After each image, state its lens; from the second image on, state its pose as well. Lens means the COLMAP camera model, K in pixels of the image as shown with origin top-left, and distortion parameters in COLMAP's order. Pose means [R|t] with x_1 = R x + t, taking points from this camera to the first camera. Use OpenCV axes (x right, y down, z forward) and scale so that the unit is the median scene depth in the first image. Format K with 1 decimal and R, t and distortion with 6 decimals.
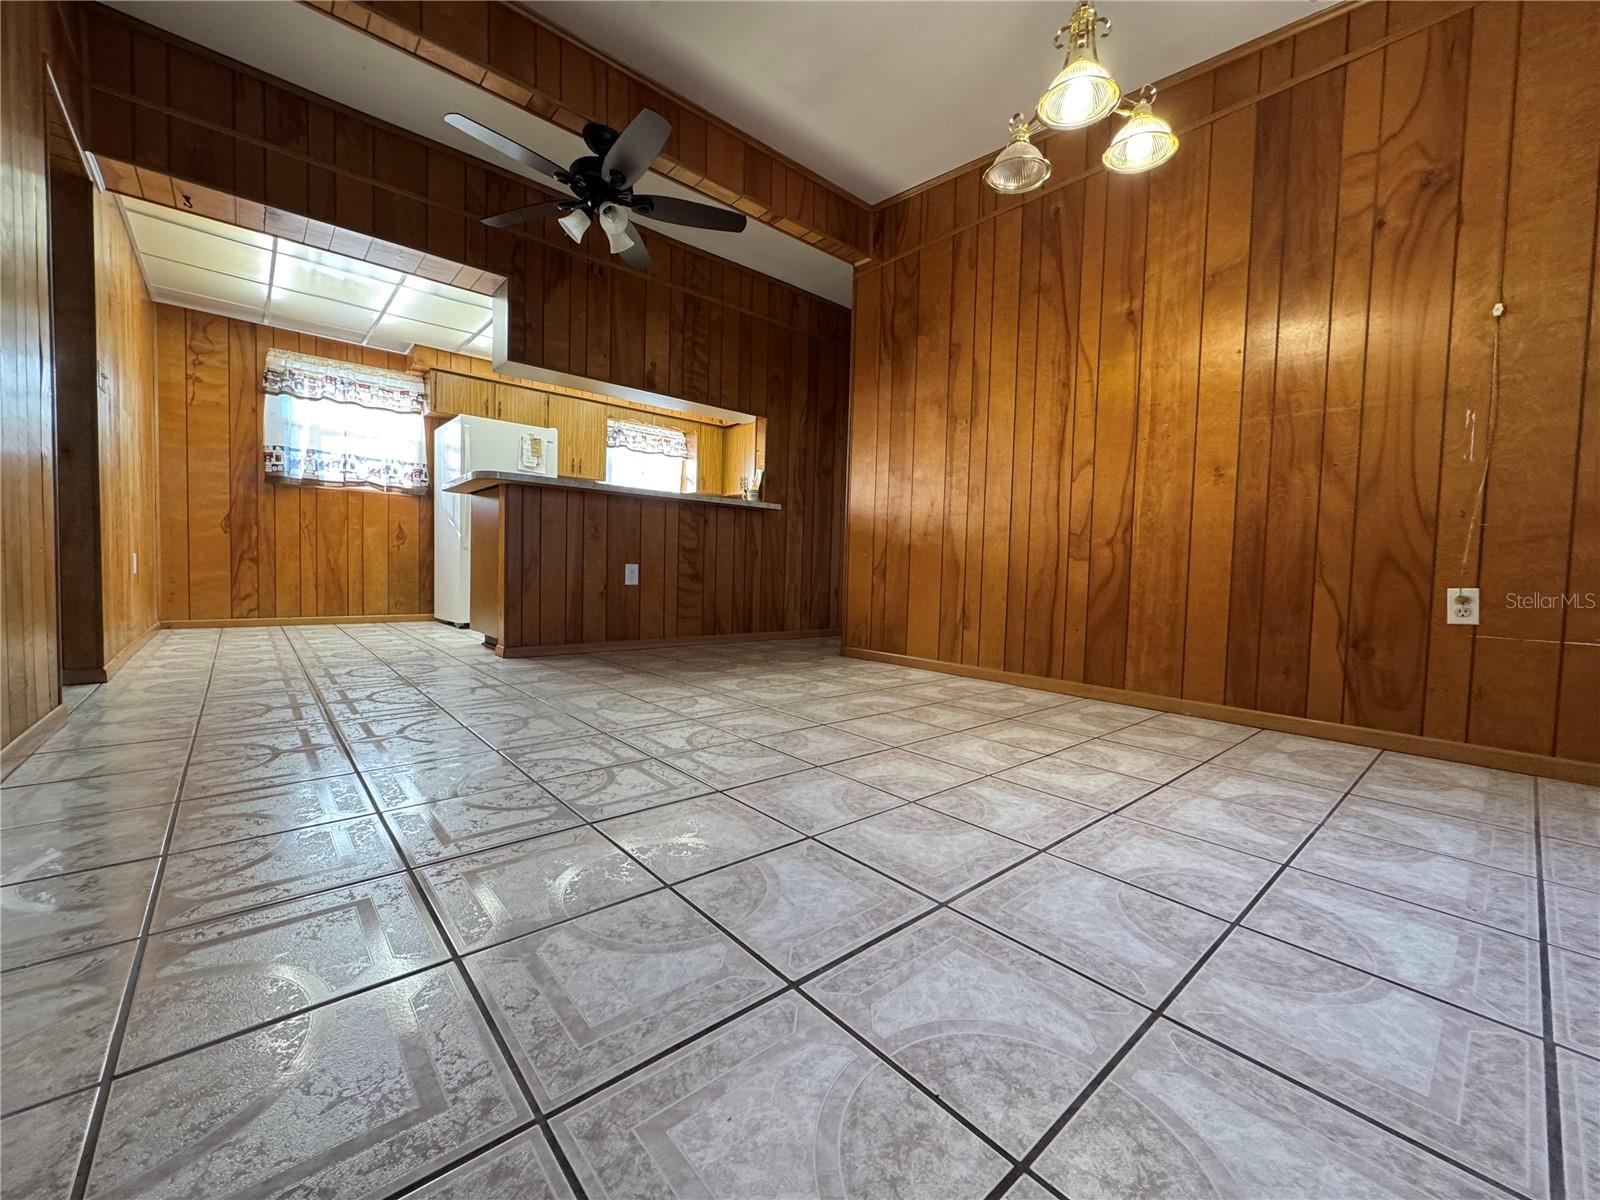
lens RADIAL K [[639.4, 0, 799.8], [0, 639.4, 600.2], [0, 0, 1]] dist [-0.000846, 0.000615]
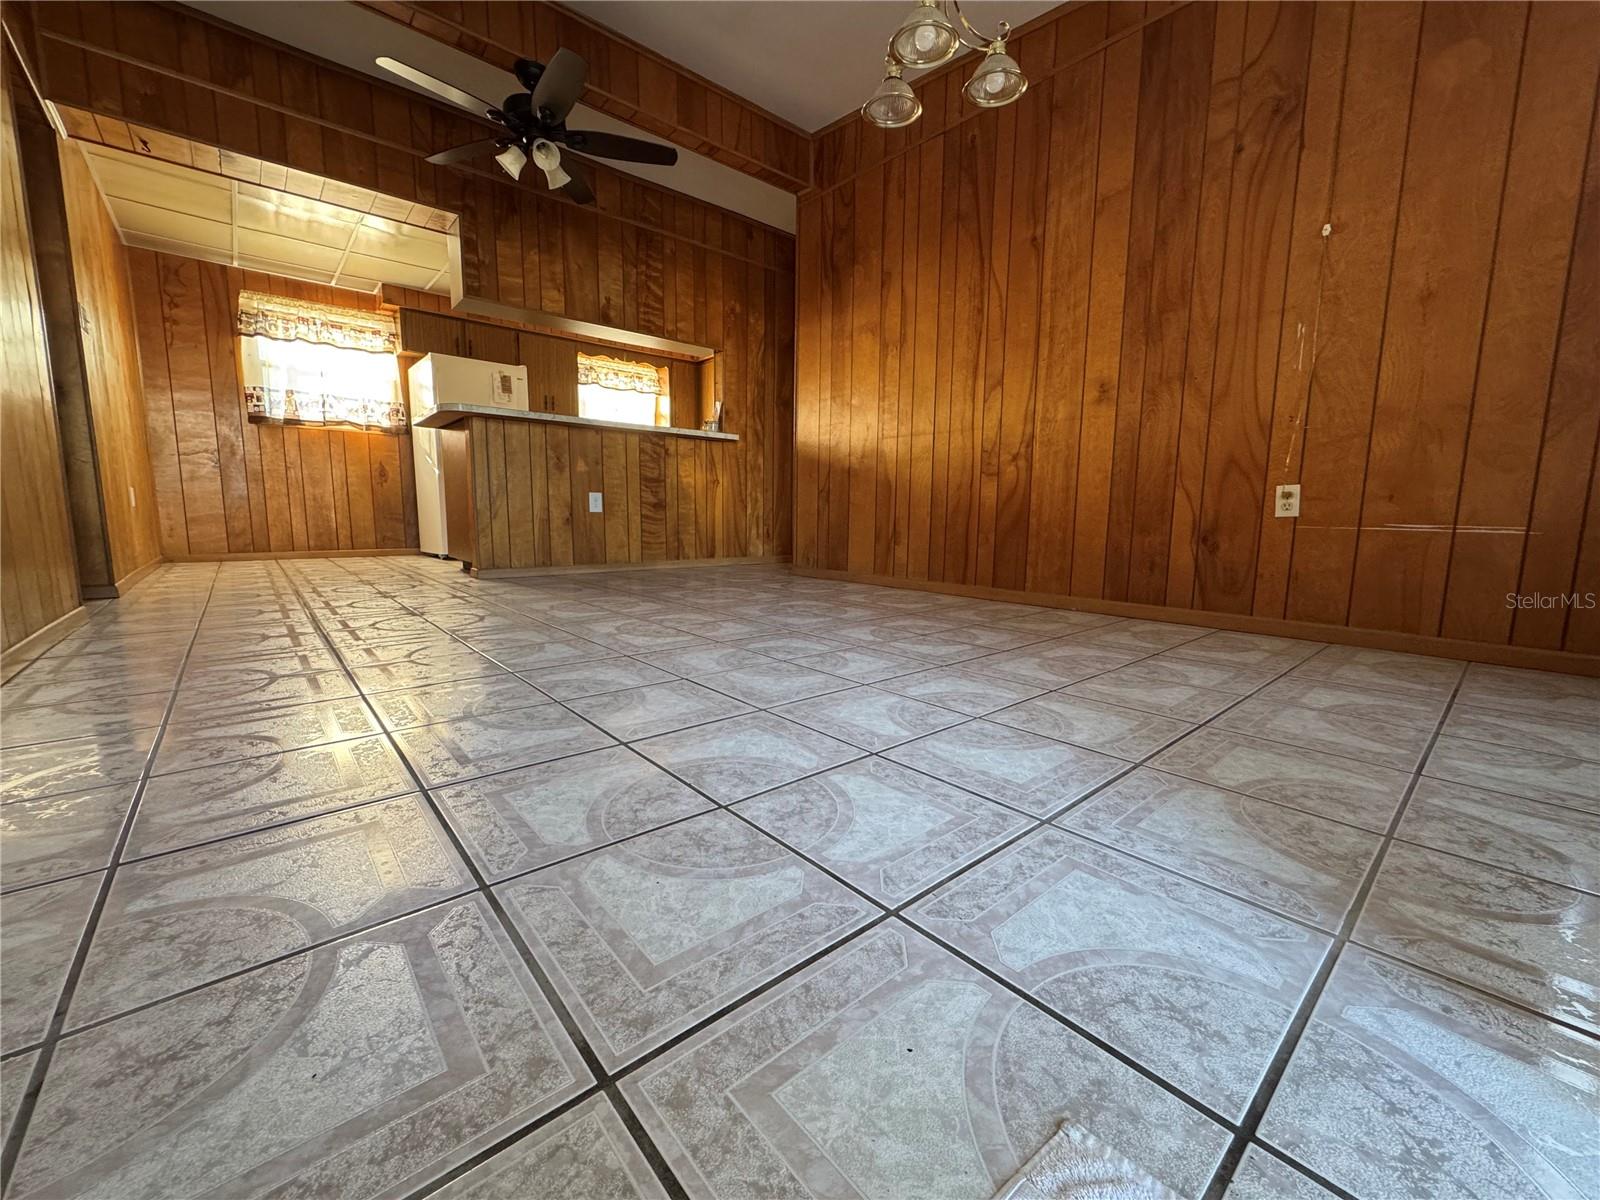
lens RADIAL K [[639.4, 0, 800.4], [0, 639.4, 600.7], [0, 0, 1]] dist [-0.000846, 0.000615]
pose [[0.999858, -0.015889, -0.005561, 0.107503], [0.016310, 0.996136, 0.086296, 0.047428], [0.004168, -0.086374, 0.996254, -0.102886]]
